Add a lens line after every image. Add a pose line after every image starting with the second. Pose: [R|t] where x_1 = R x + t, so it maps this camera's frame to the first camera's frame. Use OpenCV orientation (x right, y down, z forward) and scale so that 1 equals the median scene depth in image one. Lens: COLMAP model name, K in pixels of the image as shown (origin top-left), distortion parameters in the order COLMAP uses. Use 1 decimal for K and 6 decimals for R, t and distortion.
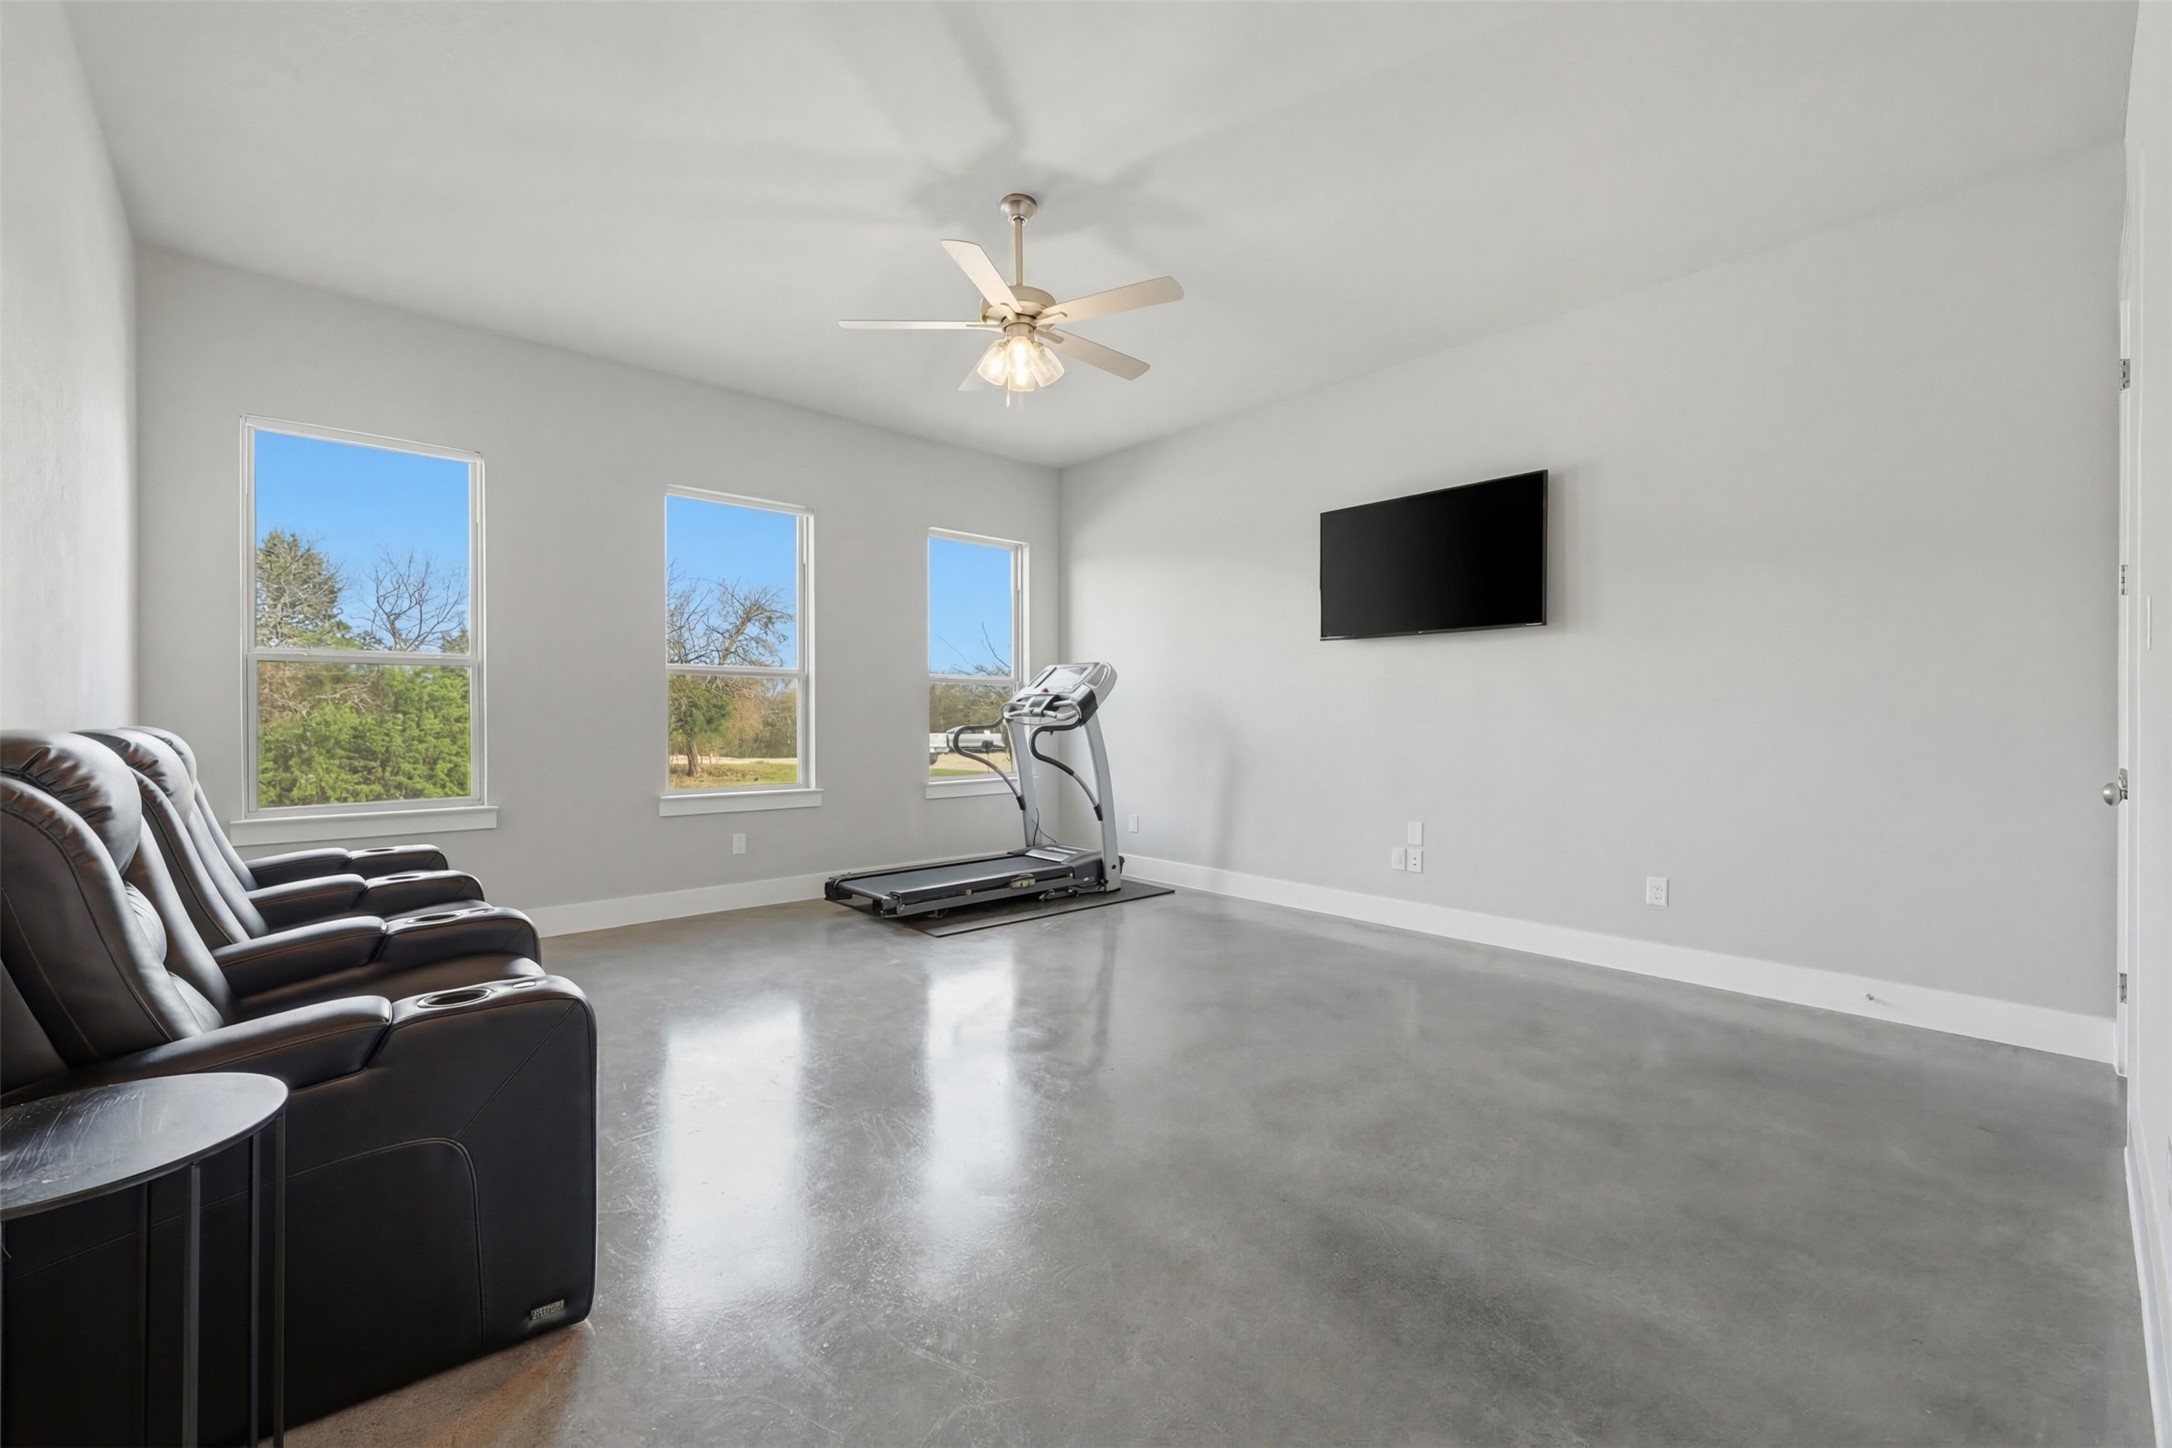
lens RADIAL K [[881.8, 0, 1091.3], [0, 881.8, 722.8], [0, 0, 1]] dist [0.000313, -0.000296]
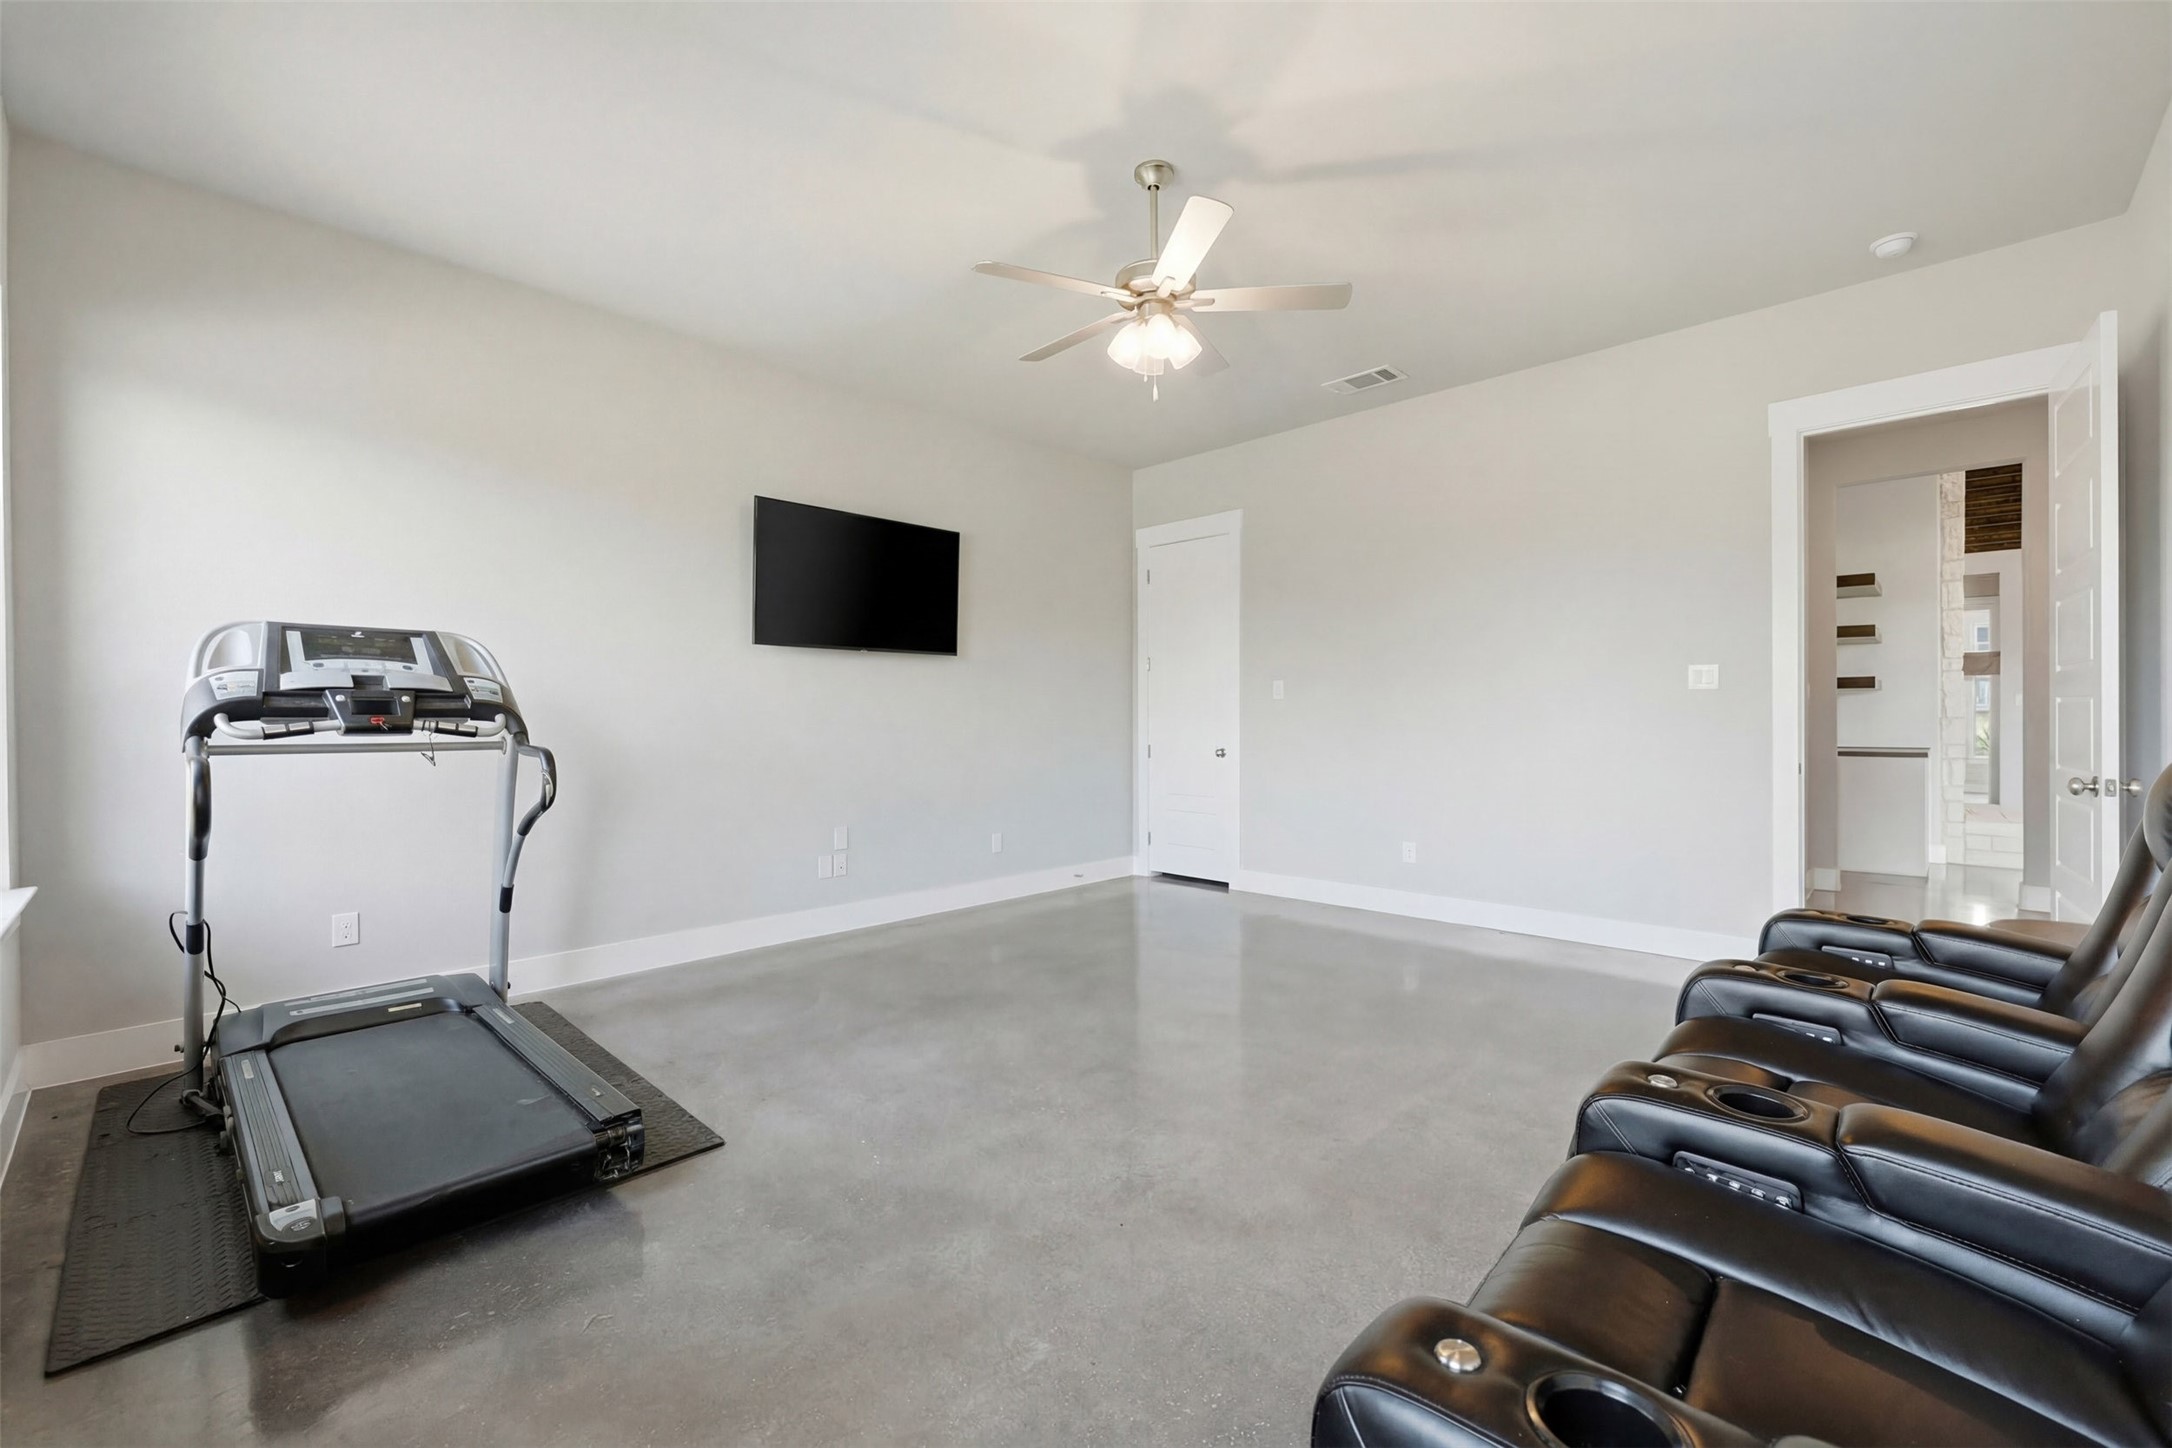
lens RADIAL K [[881.8, 0, 1091.3], [0, 881.8, 722.8], [0, 0, 1]] dist [0.000313, -0.000296]
pose [[-0.083735, -0.032610, 0.995954, -0.779423], [0.003563, 0.999448, 0.033024, -0.052516], [-0.996482, 0.006314, -0.083573, 0.911490]]
